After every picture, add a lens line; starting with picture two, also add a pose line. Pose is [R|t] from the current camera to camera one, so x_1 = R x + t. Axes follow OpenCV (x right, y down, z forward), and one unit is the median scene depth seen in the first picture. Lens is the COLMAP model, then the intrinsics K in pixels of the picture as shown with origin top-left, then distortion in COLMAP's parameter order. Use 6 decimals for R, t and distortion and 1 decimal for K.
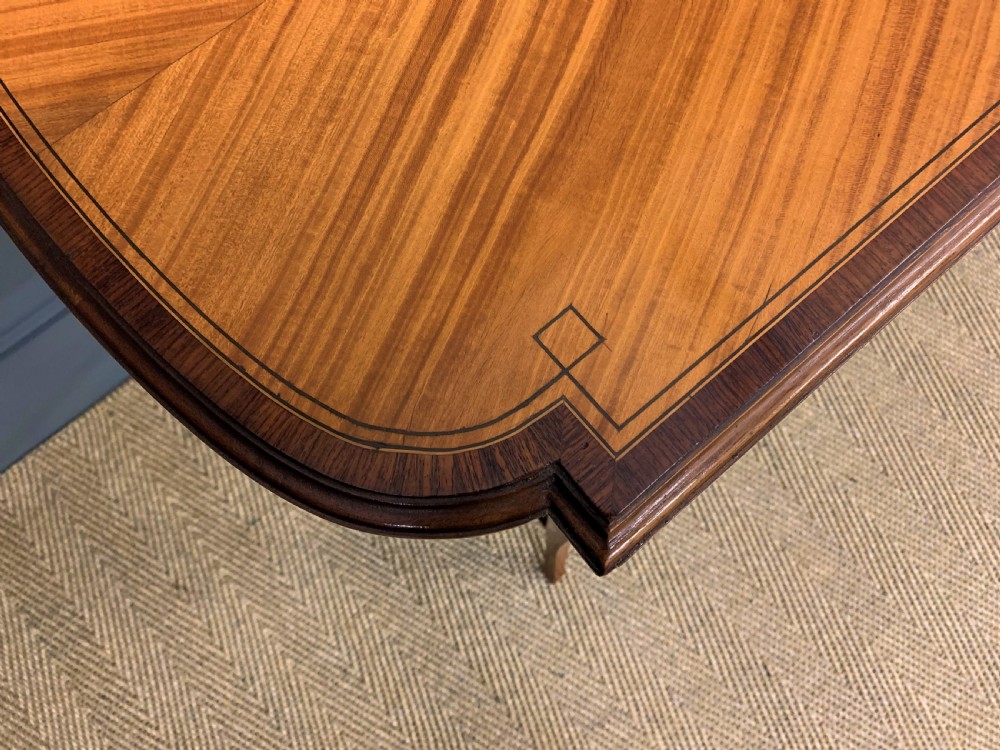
lens RADIAL K [[783.2, 0, 494.9], [0, 783.2, 370.9], [0, 0, 1]] dist [0.034519, -0.034910]
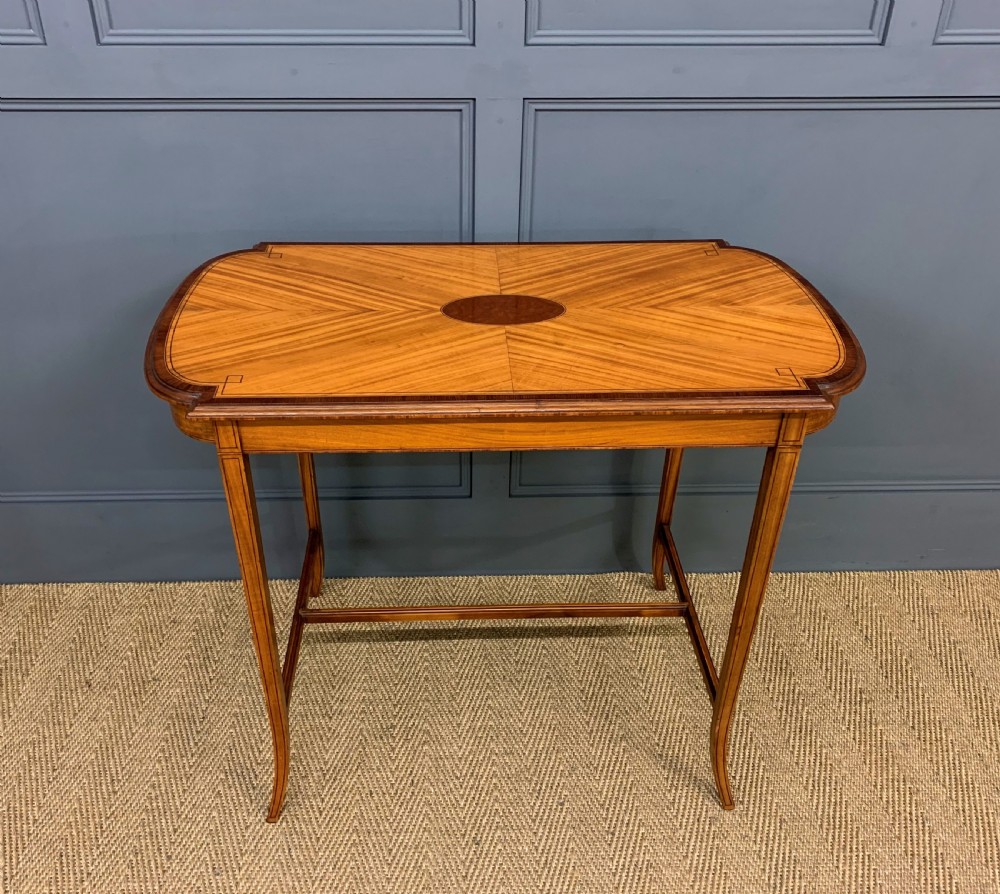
lens RADIAL K [[1018.6, 0, 492.4], [0, 1018.6, 451.2], [0, 0, 1]] dist [0.018439, 0.000000]
pose [[0.790530, 0.362525, -0.493596, 0.983641], [-0.596782, 0.636990, -0.487949, 0.494343], [0.137523, 0.680308, 0.719909, -0.544254]]
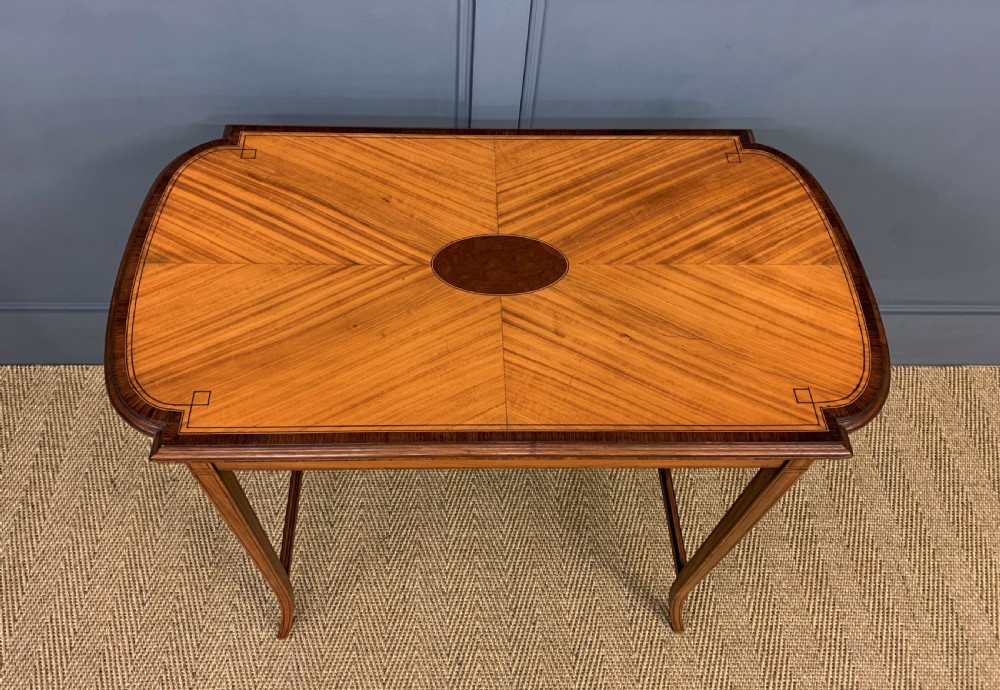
lens RADIAL K [[826.5, 0, 483.1], [0, 826.5, 309.5], [0, 0, 1]] dist [0.022806, -0.009372]
pose [[0.775696, 0.543516, -0.320758, 0.546463], [-0.619521, 0.752714, -0.222747, -0.079930], [0.120373, 0.371500, 0.920597, -0.603748]]
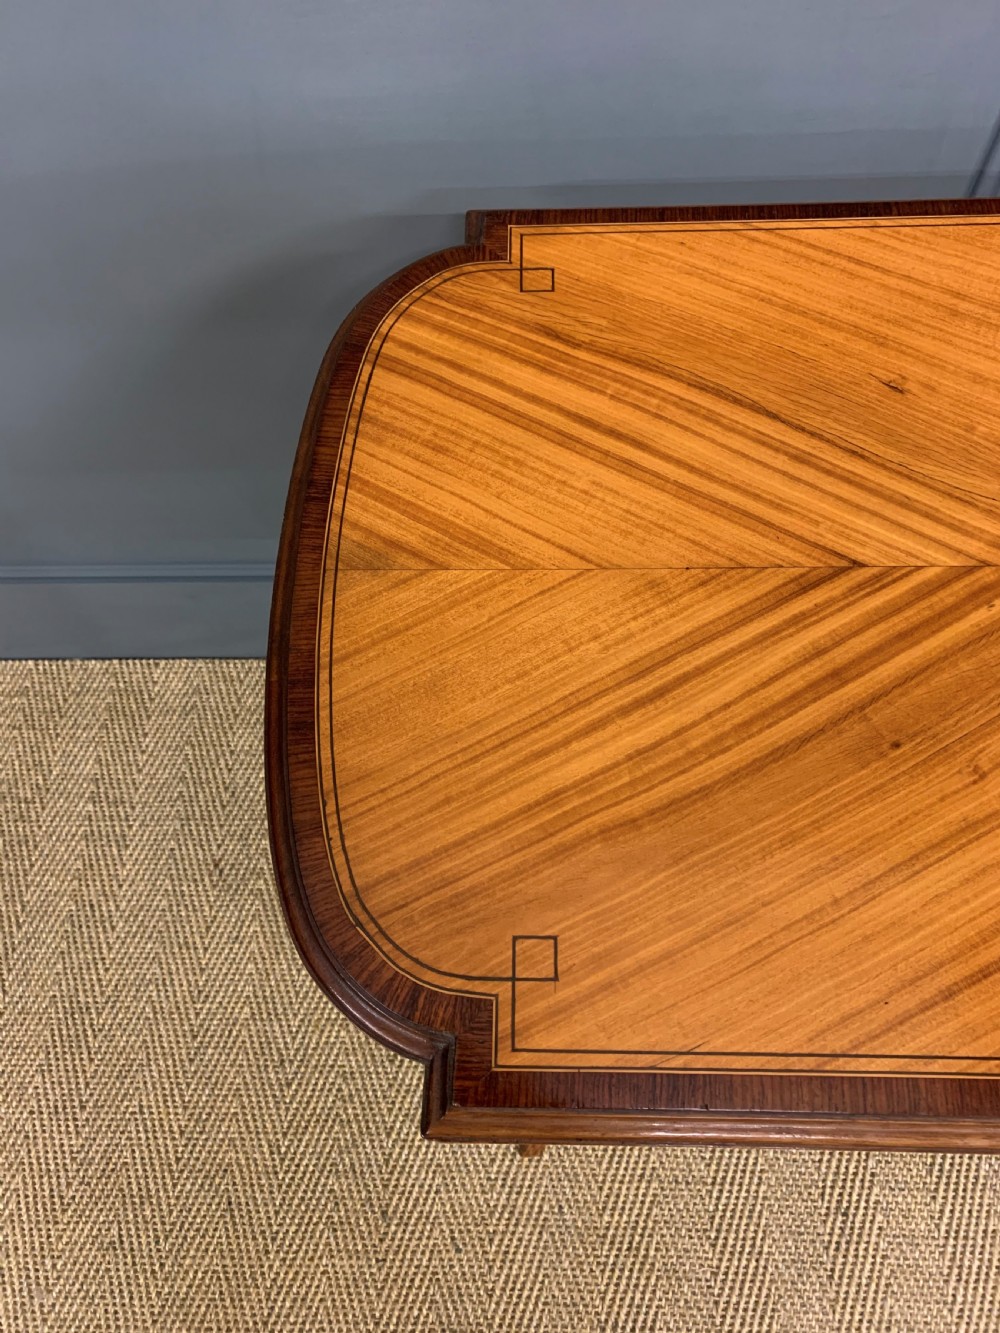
lens RADIAL K [[1044.1, 0, 503.2], [0, 1044.1, 659.6], [0, 0, 1]] dist [0.034519, -0.034910]
pose [[0.752483, 0.591309, -0.290041, 0.074971], [-0.625340, 0.779660, -0.032884, -0.093439], [0.206688, 0.206119, 0.956449, -0.182939]]
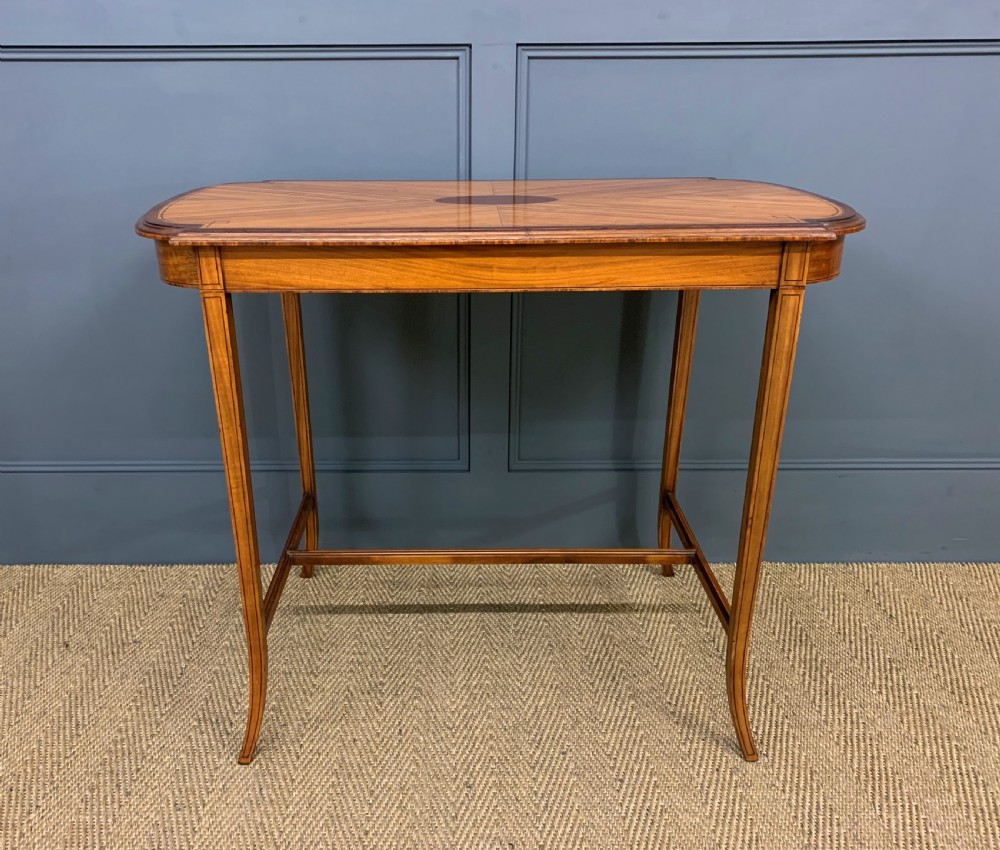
lens RADIAL K [[959.9, 0, 469.3], [0, 959.9, 434.5], [0, 0, 1]] dist [0.016512, 0.000000]
pose [[0.768963, 0.245845, -0.590132, 1.075993], [-0.618462, 0.519801, -0.589332, 0.664356], [0.161867, 0.818149, 0.551753, -0.107979]]
